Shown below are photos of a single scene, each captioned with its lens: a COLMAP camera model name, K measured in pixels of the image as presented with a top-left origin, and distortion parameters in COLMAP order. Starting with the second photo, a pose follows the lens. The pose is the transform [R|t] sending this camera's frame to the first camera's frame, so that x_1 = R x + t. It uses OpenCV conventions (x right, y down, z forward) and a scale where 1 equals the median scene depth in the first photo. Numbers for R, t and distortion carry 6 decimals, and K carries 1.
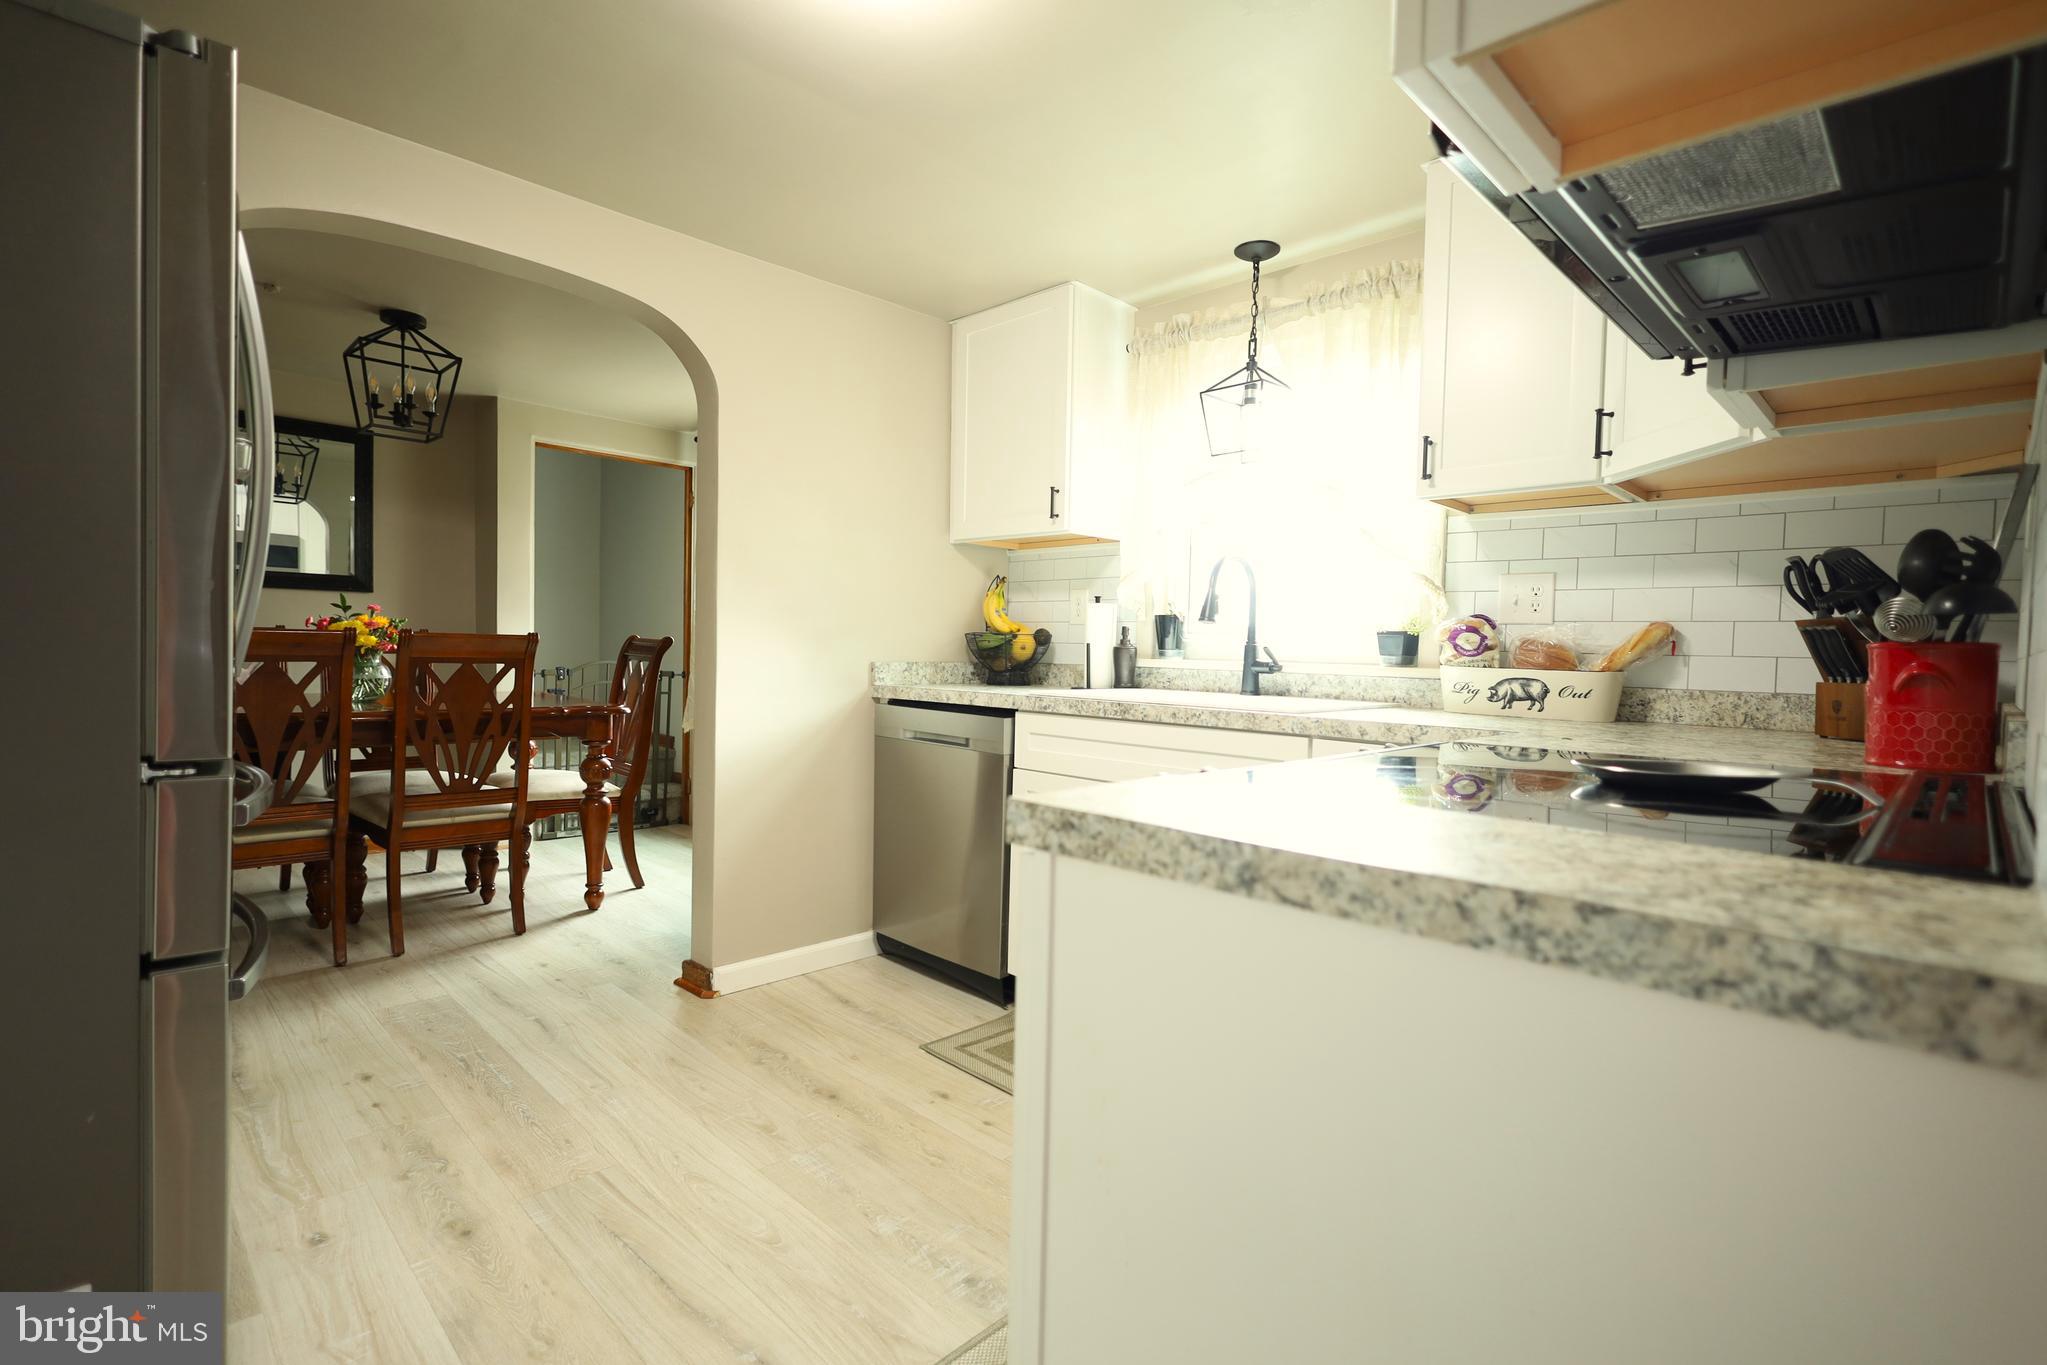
lens RADIAL K [[953.8, 0, 1023.5], [0, 953.8, 682.5], [0, 0, 1]] dist [0.001121, 0.000176]
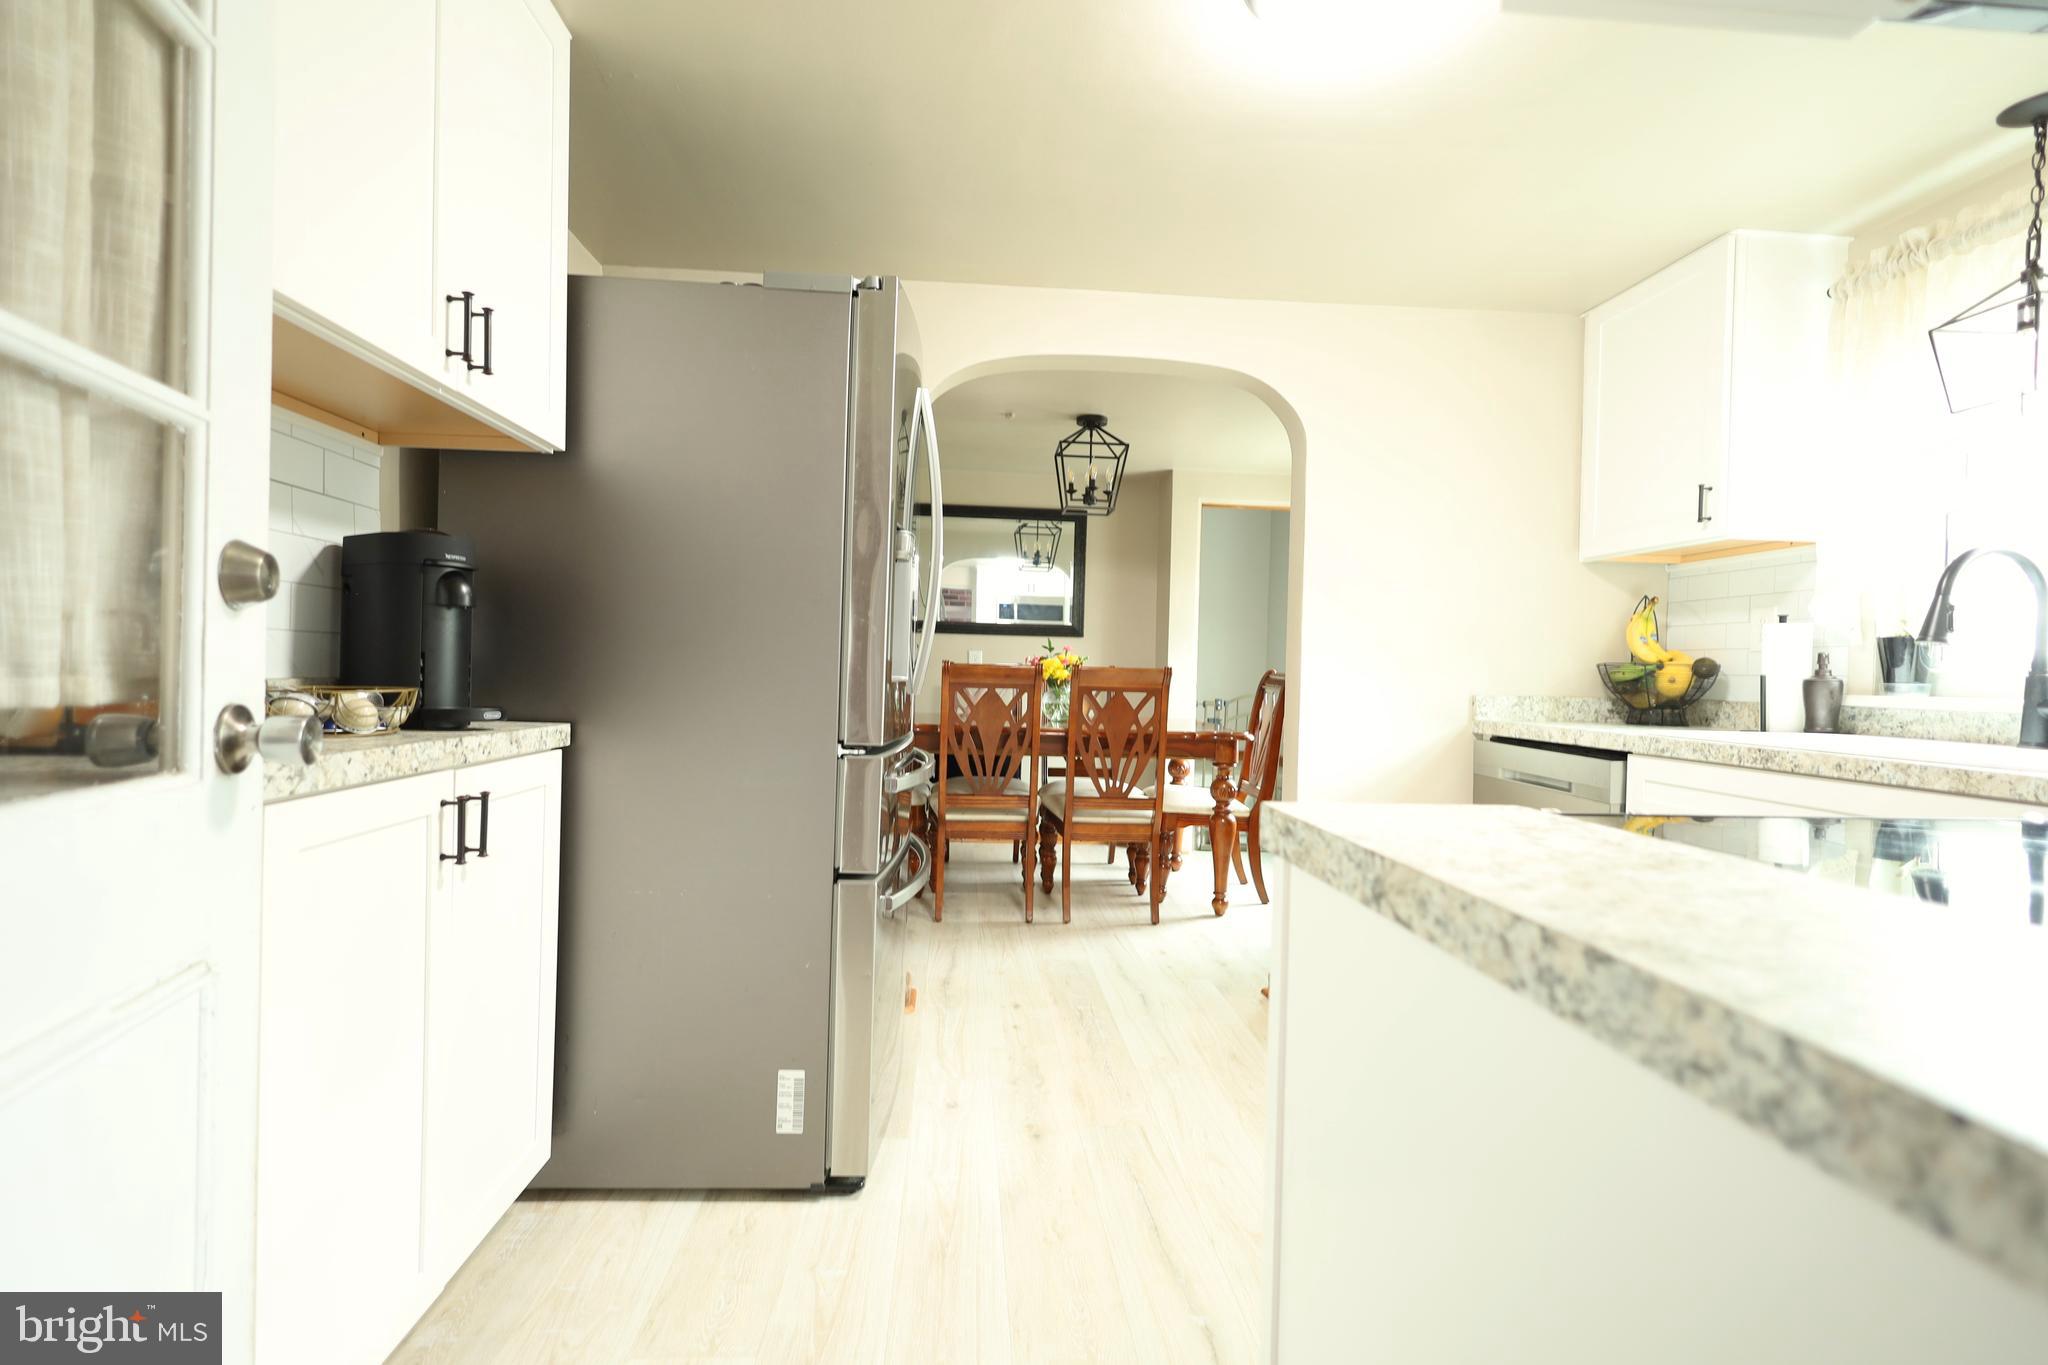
lens RADIAL K [[944.2, 0, 1024.0], [0, 944.2, 682.5], [0, 0, 1]] dist [-0.000369, 0.000207]
pose [[0.754022, 0.003898, -0.656837, 0.120855], [-0.030799, 0.999092, -0.029426, 0.007092], [0.656126, 0.042418, 0.753458, 0.010742]]
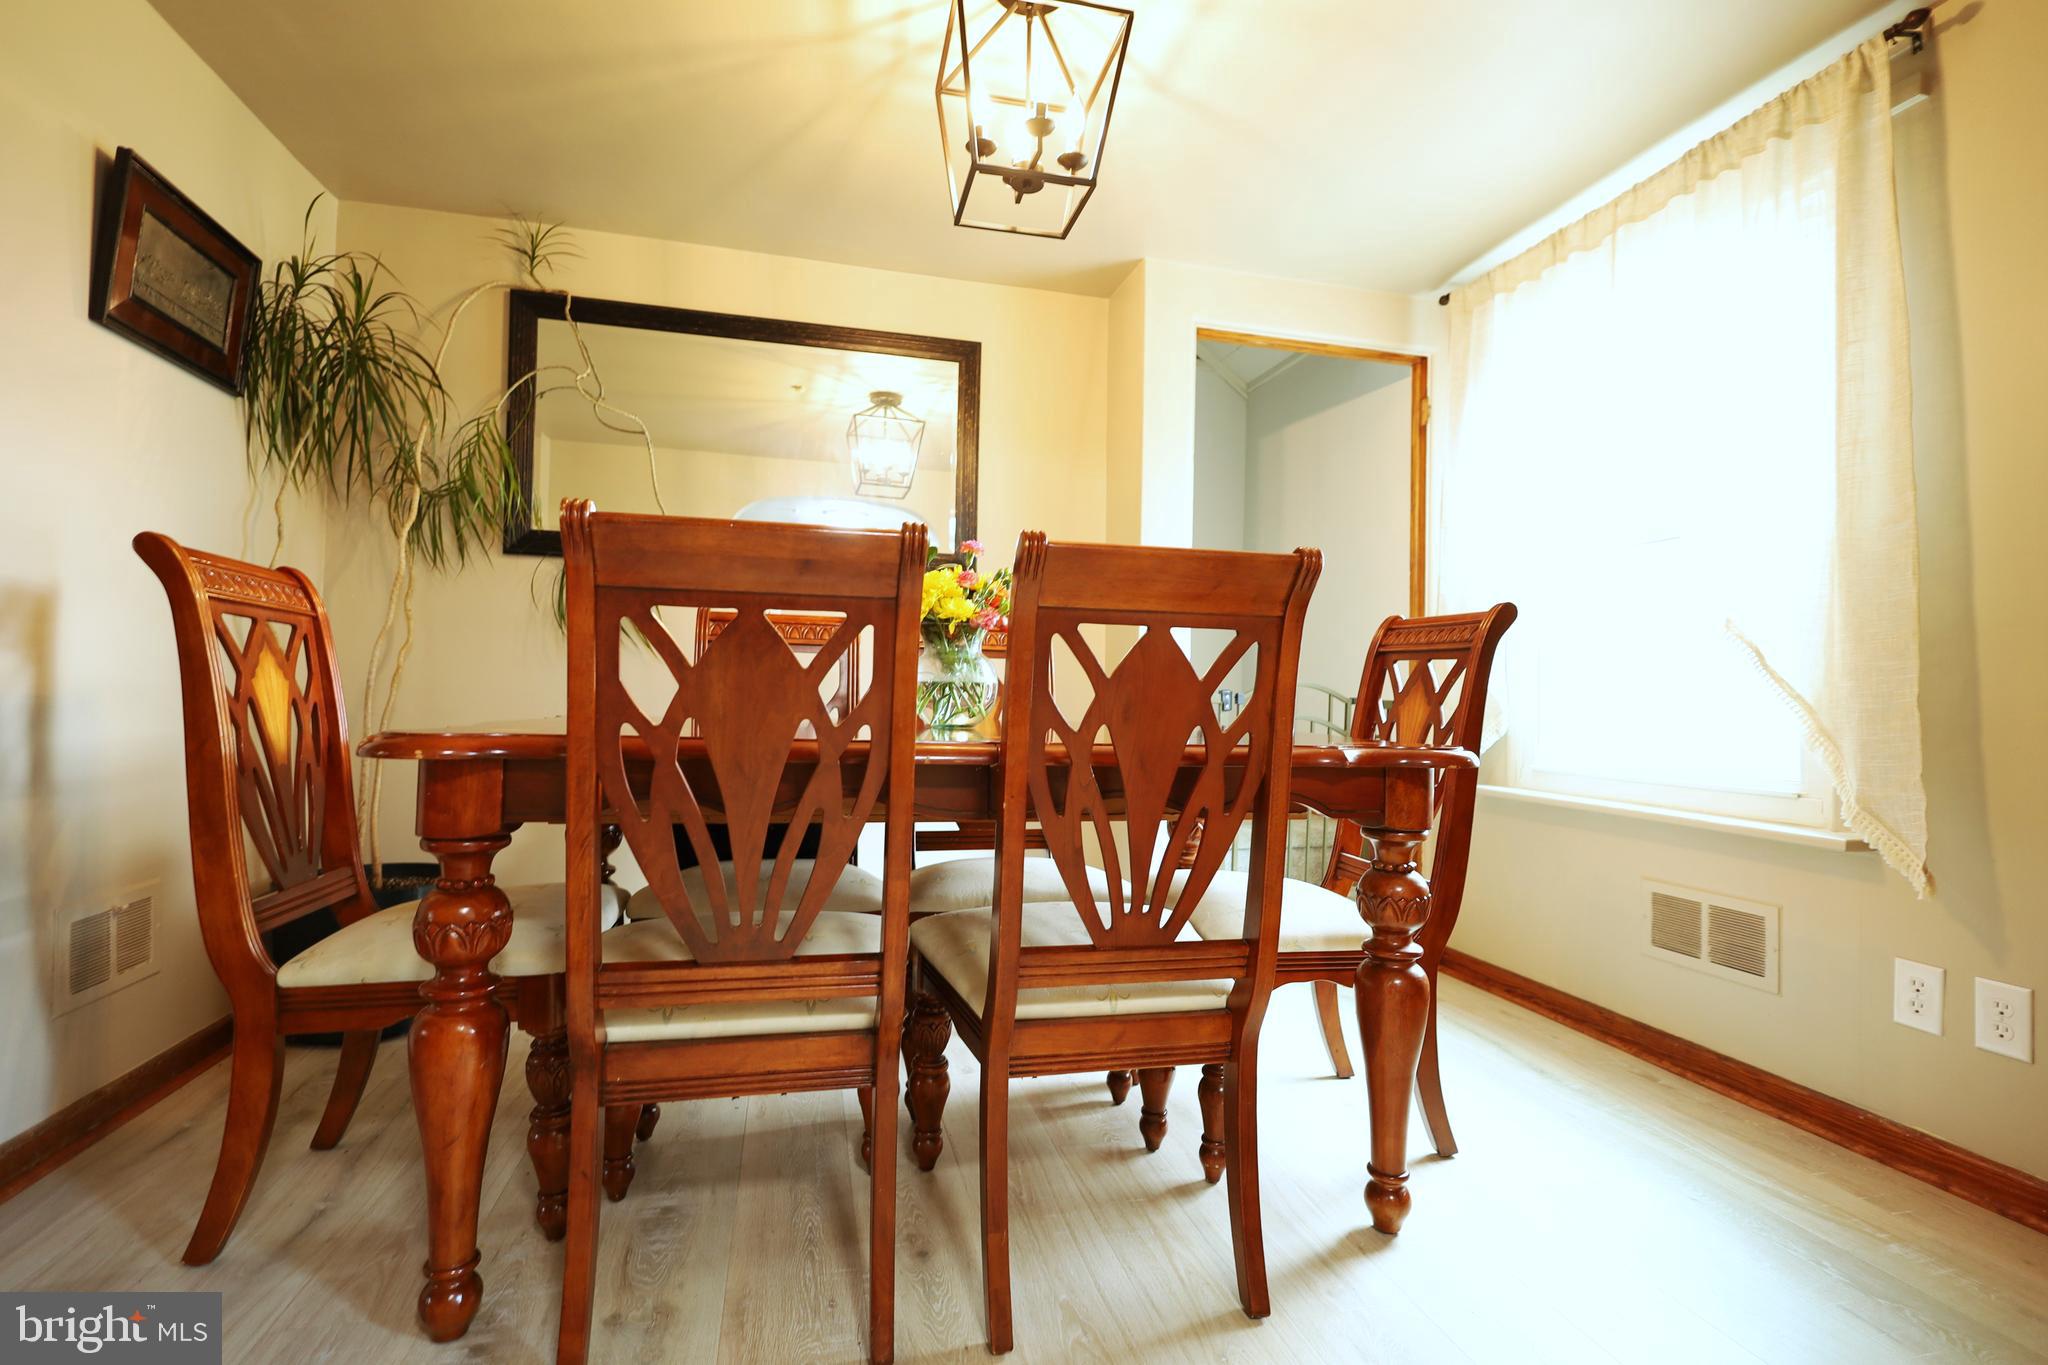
lens RADIAL K [[997.9, 0, 1024.0], [0, 997.9, 682.5], [0, 0, 1]] dist [-0.000780, 0.000308]
pose [[0.850439, -0.013409, -0.525903, -0.420974], [-0.019919, 0.998138, -0.057660, 0.029062], [0.525697, 0.059512, 0.848588, 0.631808]]
